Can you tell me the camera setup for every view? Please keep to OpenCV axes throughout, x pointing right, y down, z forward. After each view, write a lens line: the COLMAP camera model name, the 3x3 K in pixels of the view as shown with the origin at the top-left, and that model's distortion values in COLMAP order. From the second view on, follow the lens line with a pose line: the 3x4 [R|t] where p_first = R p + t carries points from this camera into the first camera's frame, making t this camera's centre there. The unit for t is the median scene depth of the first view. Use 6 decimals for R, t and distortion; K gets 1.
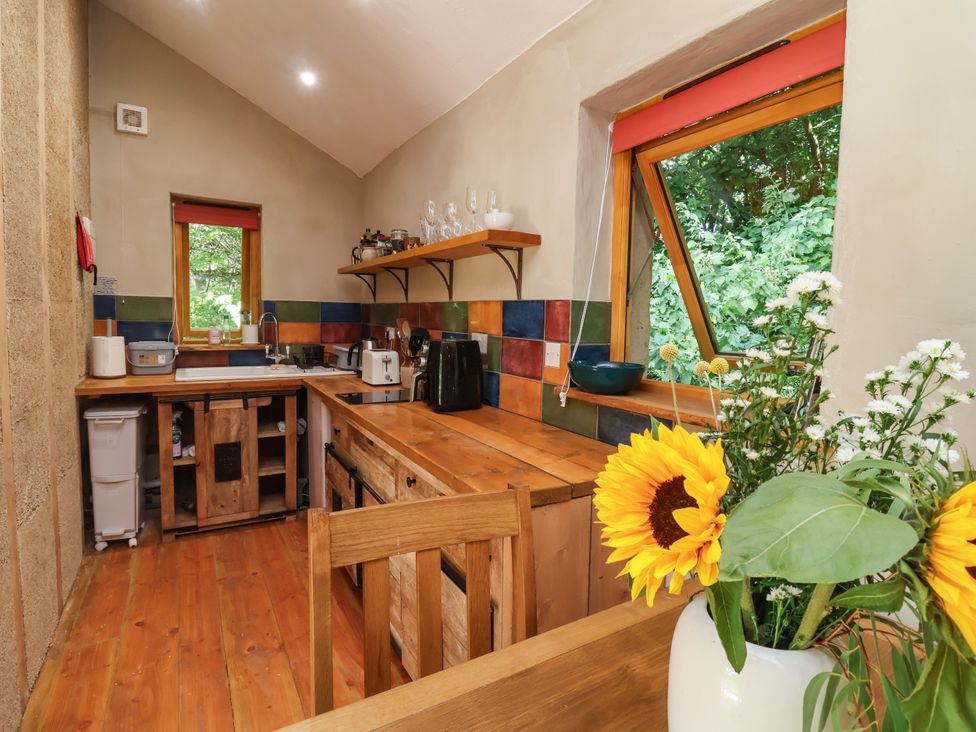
lens RADIAL K [[517.4, 0, 491.5], [0, 517.4, 354.8], [0, 0, 1]] dist [0.003688, -0.016256]
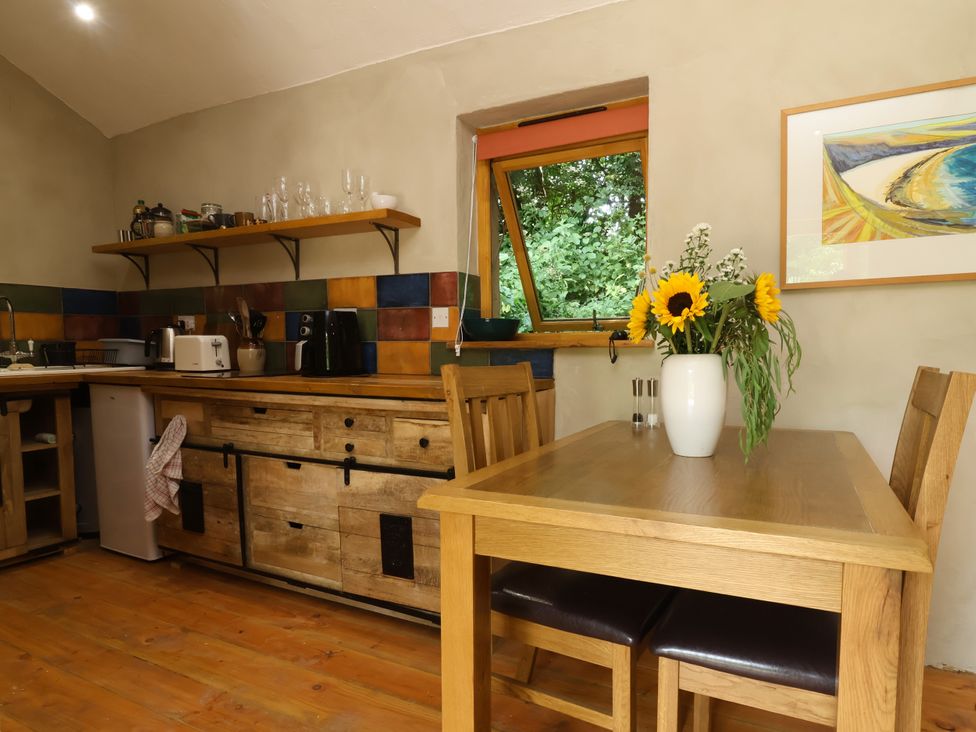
lens RADIAL K [[574.0, 0, 538.1], [0, 574.0, 384.7], [0, 0, 1]] dist [0.001829, -0.012814]
pose [[0.827562, -0.062869, 0.557842, -0.298340], [0.060199, 0.997918, 0.023160, 0.092031], [-0.558137, 0.014415, 0.829624, -0.165025]]
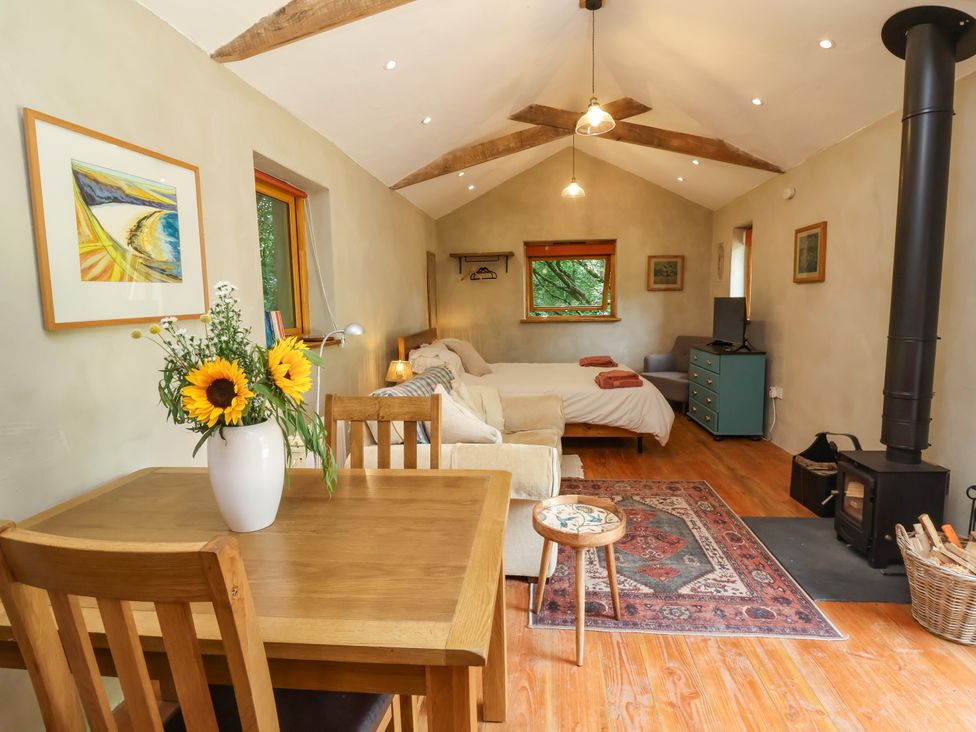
lens RADIAL K [[507.9, 0, 498.7], [0, 507.9, 356.5], [0, 0, 1]] dist [0.000832, -0.014256]
pose [[-0.806660, -0.071754, 0.586644, -0.312276], [0.042210, 0.983073, 0.178283, -0.029202], [-0.589507, 0.168576, -0.789977, 0.360398]]
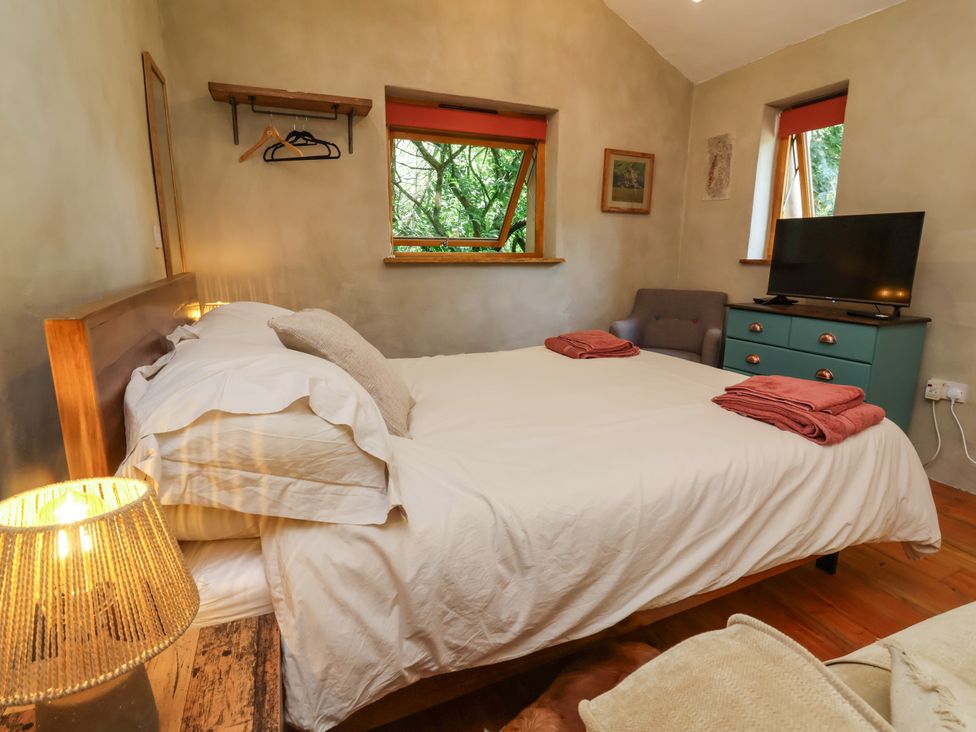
lens RADIAL K [[507.9, 0, 498.7], [0, 507.9, 356.5], [0, 0, 1]] dist [0.000832, -0.014256]
pose [[-0.990774, -0.055670, 0.123562, 0.484028], [-0.019611, 0.961032, 0.275741, 0.101495], [-0.134098, 0.270774, -0.953257, -0.382428]]
